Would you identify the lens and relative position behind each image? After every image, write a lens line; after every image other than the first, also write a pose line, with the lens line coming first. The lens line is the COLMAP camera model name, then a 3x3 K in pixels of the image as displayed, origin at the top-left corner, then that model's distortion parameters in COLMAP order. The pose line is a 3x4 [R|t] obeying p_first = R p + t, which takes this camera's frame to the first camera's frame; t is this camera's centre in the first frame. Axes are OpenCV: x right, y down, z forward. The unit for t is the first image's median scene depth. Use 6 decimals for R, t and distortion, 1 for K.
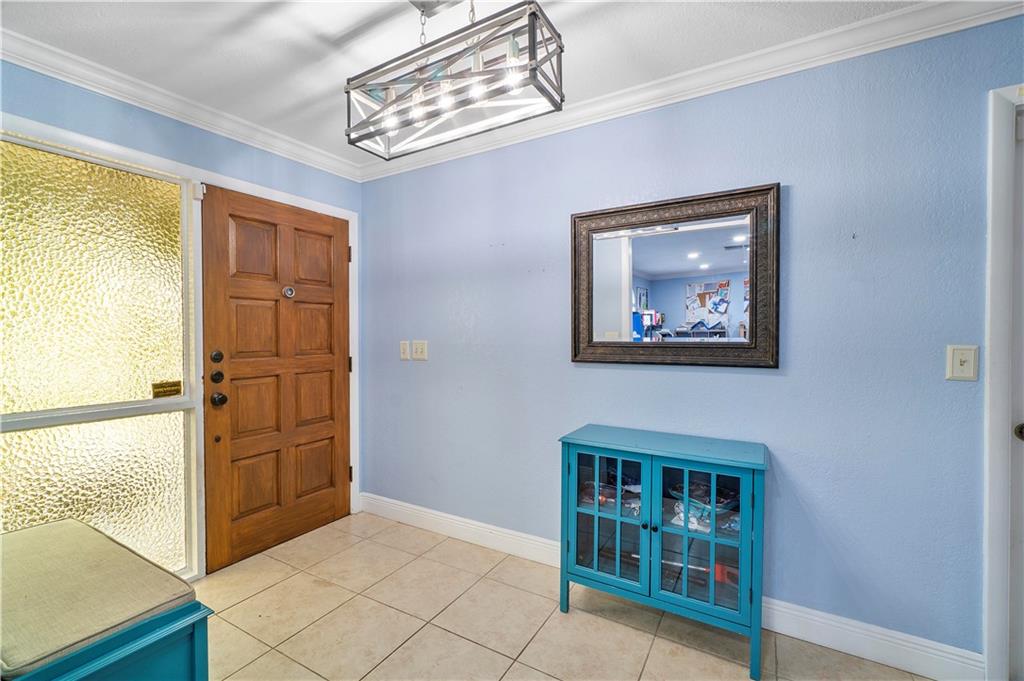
lens RADIAL K [[446.4, 0, 507.3], [0, 446.4, 340.4], [0, 0, 1]] dist [-0.008001, 0.000806]
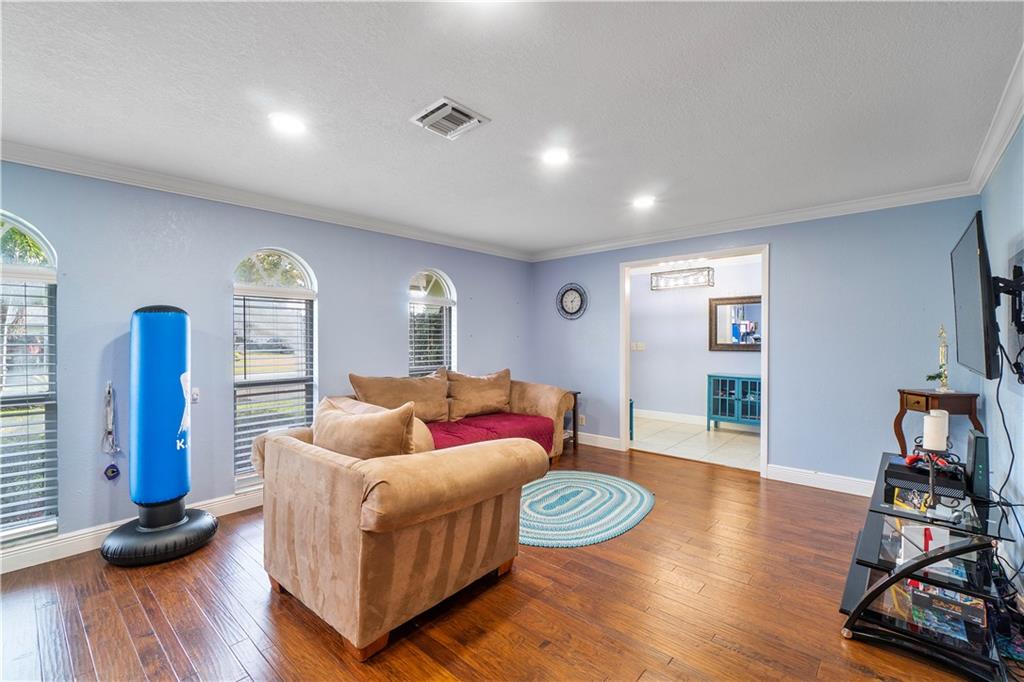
lens RADIAL K [[446.4, 0, 516.6], [0, 446.4, 338.4], [0, 0, 1]] dist [-0.008001, 0.000806]
pose [[0.984338, 0.002210, -0.176277, -0.550599], [-0.003386, 0.999974, -0.006367, -0.007007], [0.176259, 0.006864, 0.984320, -1.964416]]
